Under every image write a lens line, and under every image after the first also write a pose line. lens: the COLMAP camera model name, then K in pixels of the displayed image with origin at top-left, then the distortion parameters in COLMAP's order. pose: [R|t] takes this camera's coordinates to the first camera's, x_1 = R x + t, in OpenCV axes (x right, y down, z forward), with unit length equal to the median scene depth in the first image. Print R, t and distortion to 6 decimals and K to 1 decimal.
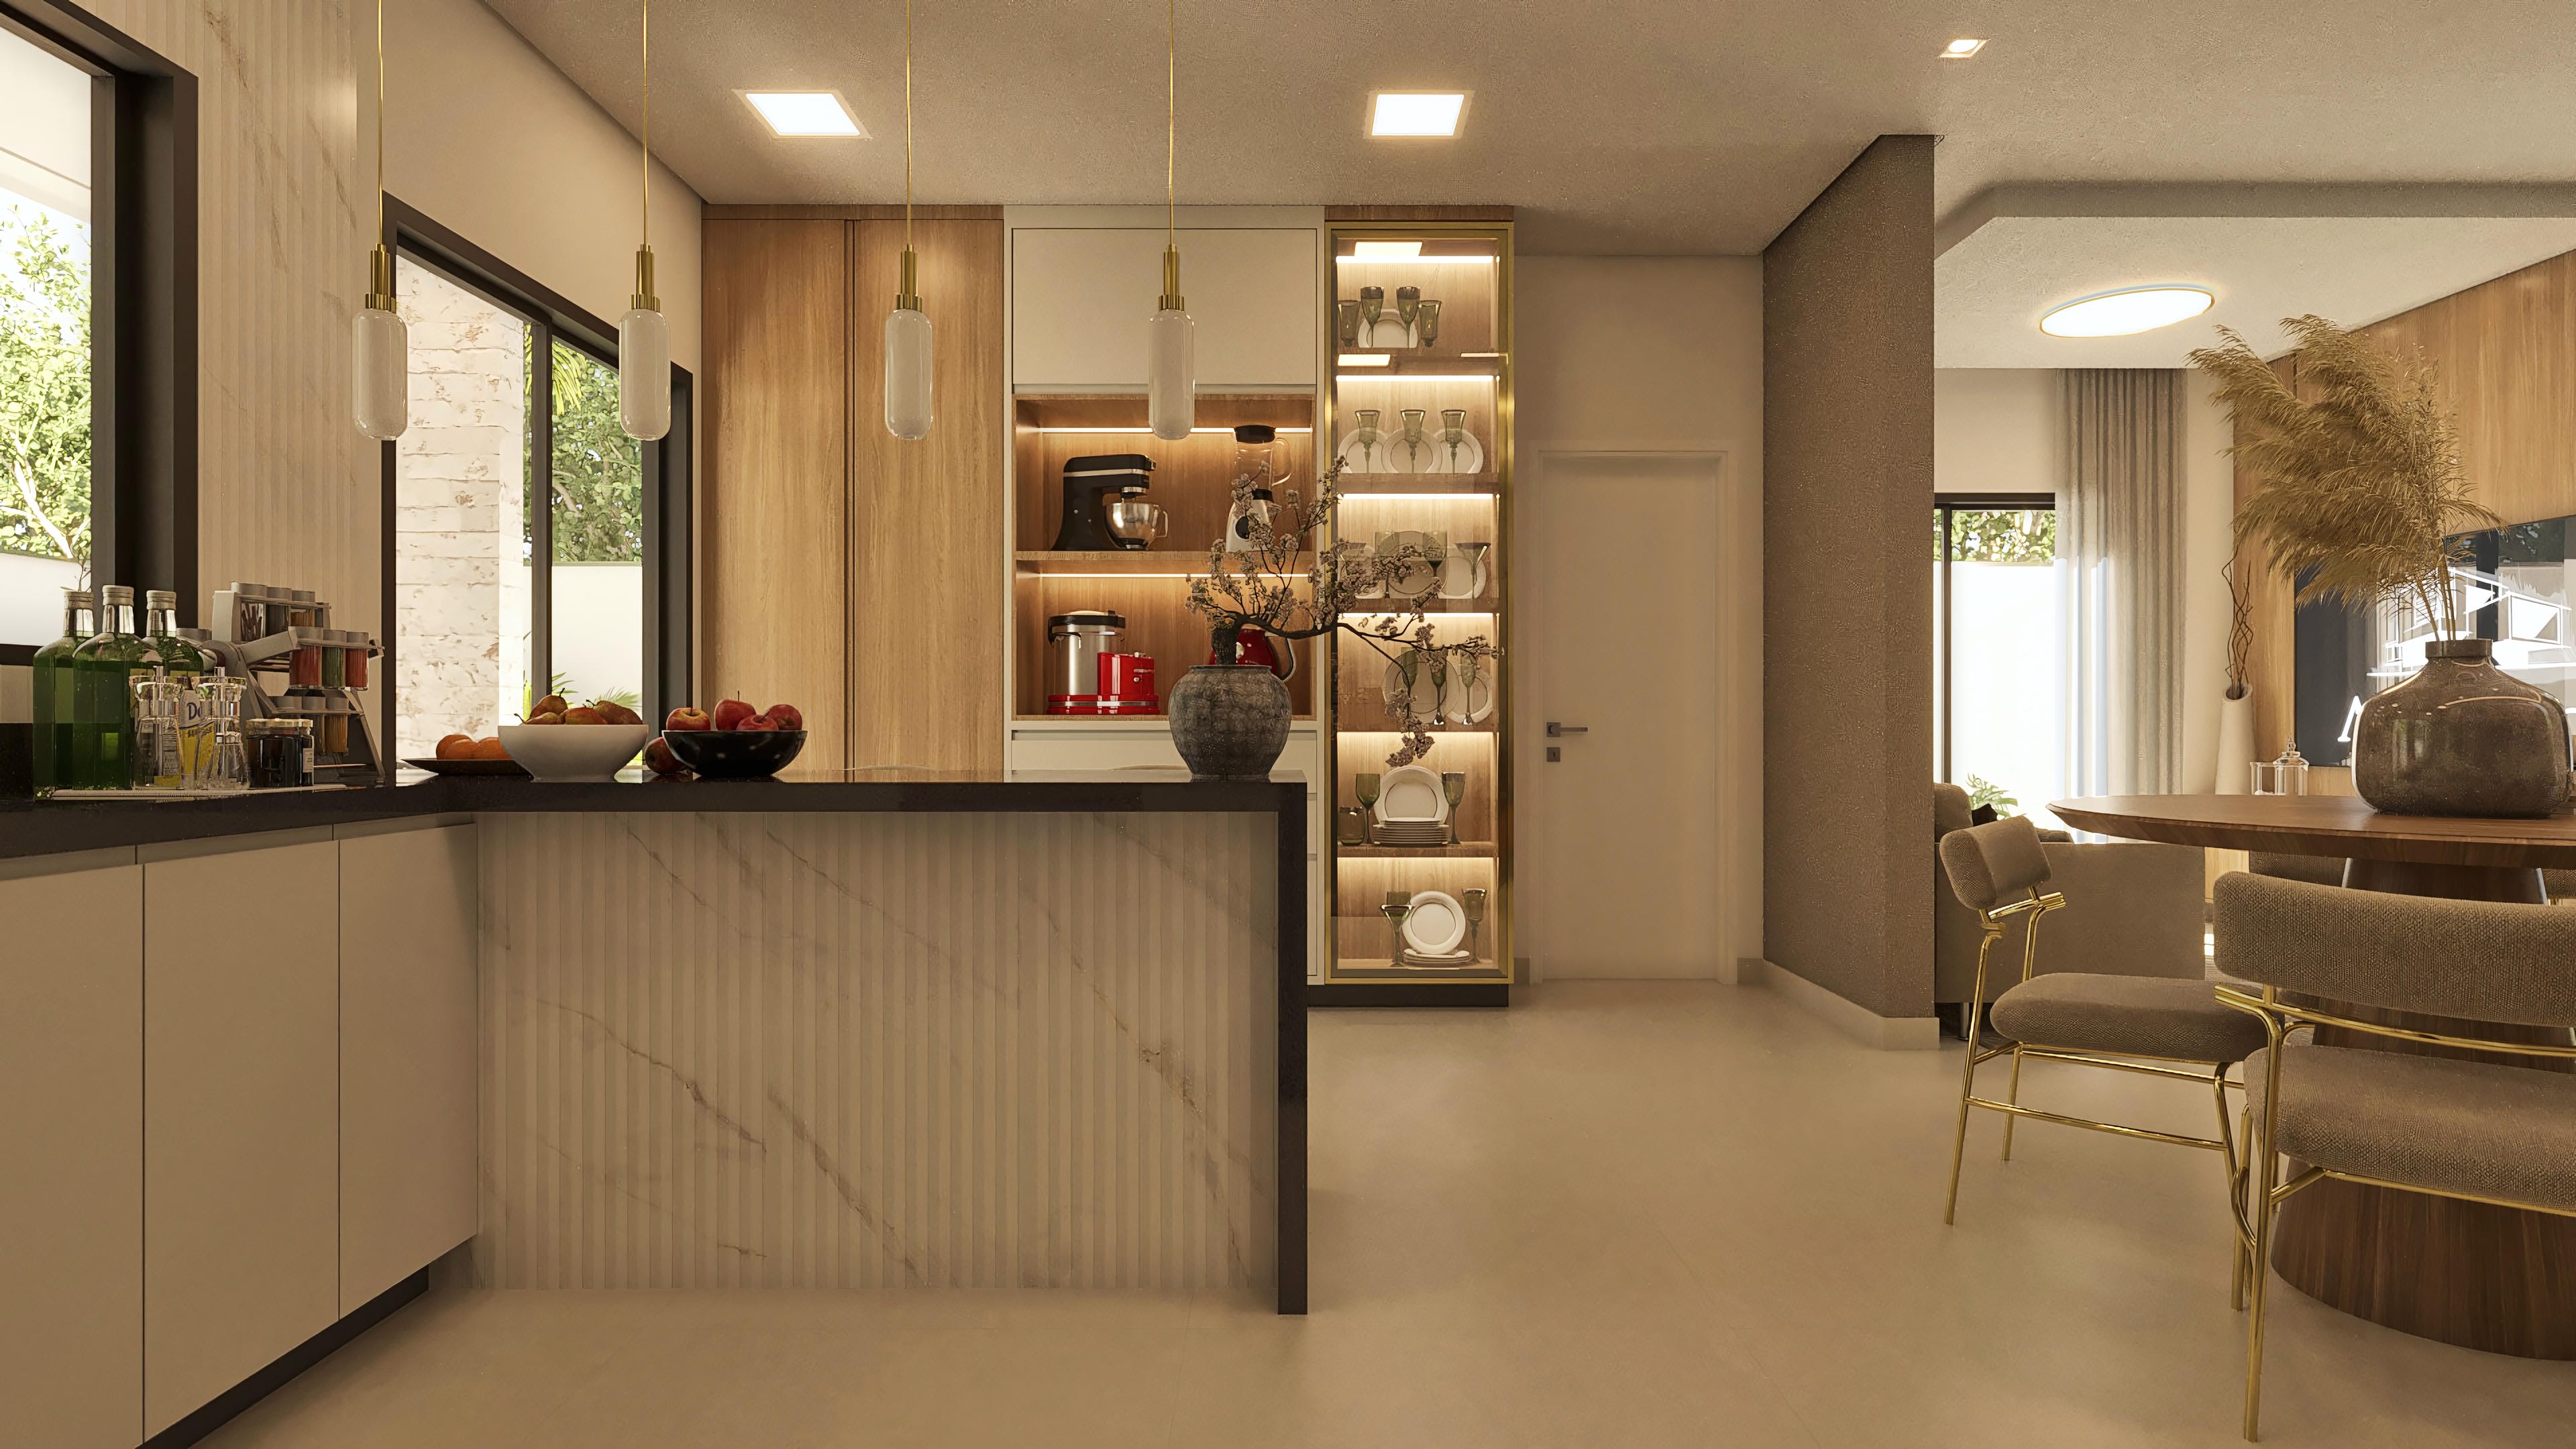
lens RADIAL K [[1279.7, 0, 1288.0], [0, 1279.7, 724.5], [0, 0, 1]] dist [-0.001132, 0.000036]
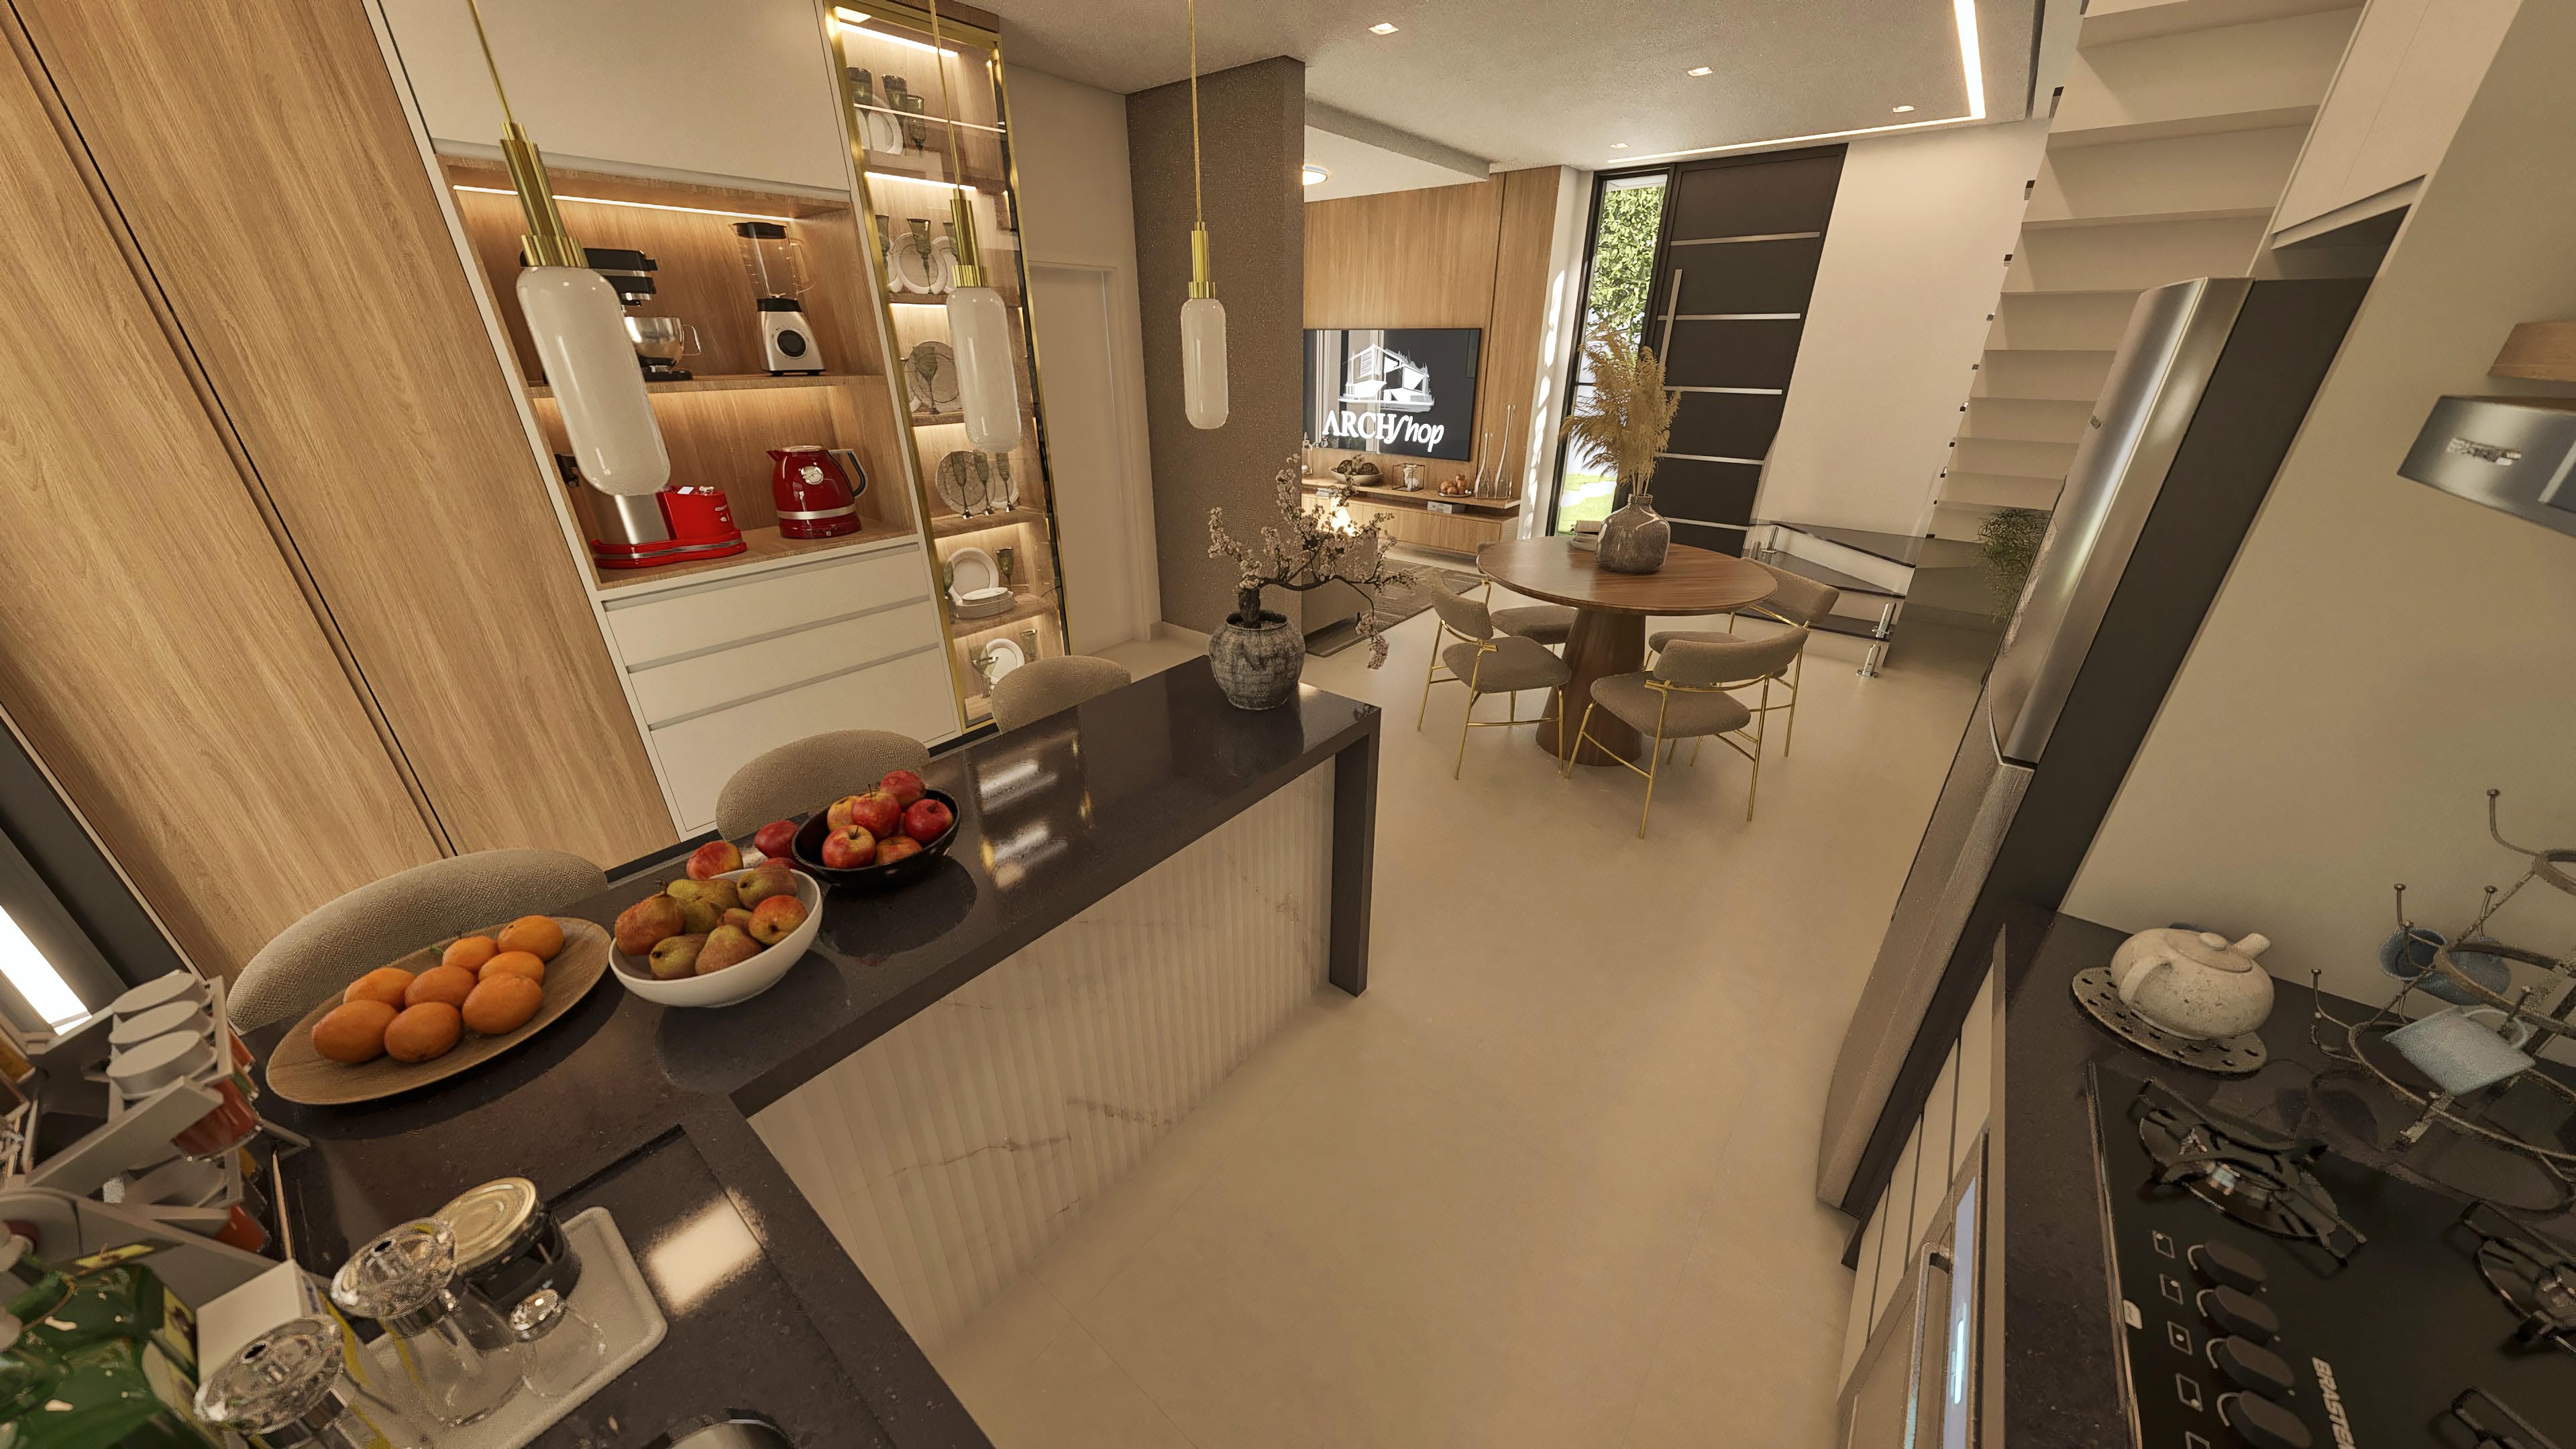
lens RADIAL K [[816.0, 0, 1288.0], [0, 816.0, 724.5], [0, 0, 1]] dist [-0.000701, -0.000001]
pose [[0.621009, -0.336667, 0.707816, -0.339451], [-0.001122, 0.902670, 0.430332, -0.160133], [-0.783802, -0.268034, 0.560189, 0.265286]]
